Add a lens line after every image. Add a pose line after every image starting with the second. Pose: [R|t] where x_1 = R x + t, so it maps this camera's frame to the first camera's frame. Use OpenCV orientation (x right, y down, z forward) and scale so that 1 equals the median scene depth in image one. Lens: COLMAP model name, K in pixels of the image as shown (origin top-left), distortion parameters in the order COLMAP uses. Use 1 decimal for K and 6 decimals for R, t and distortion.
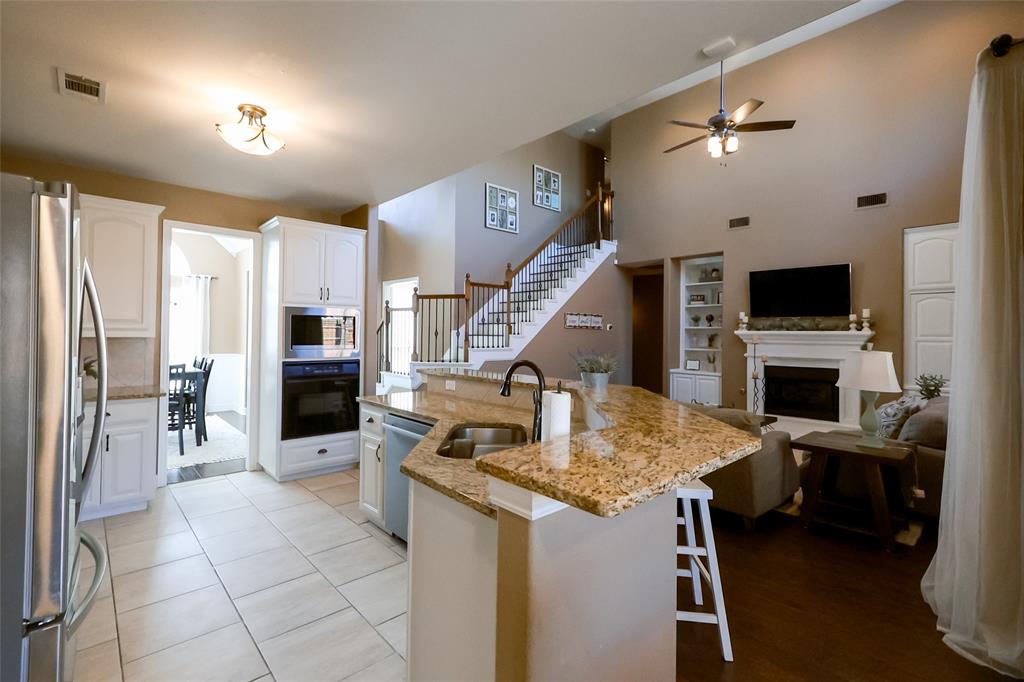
lens RADIAL K [[473.1, 0, 512.0], [0, 473.1, 320.3], [0, 0, 1]] dist [0.002057, 0.001146]
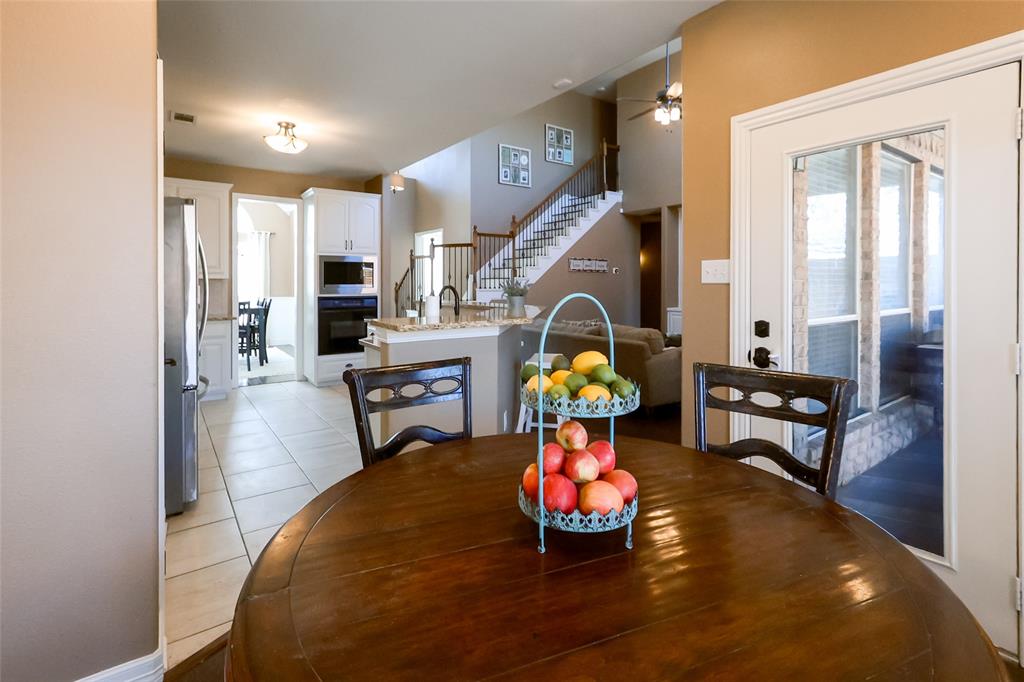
lens RADIAL K [[473.9, 0, 515.5], [0, 473.9, 274.5], [0, 0, 1]] dist [0.000791, 0.000212]
pose [[0.995245, -0.011941, -0.096666, 0.118647], [0.013212, 0.999834, 0.012524, 0.009419], [0.096500, -0.013741, 0.995238, -0.163757]]
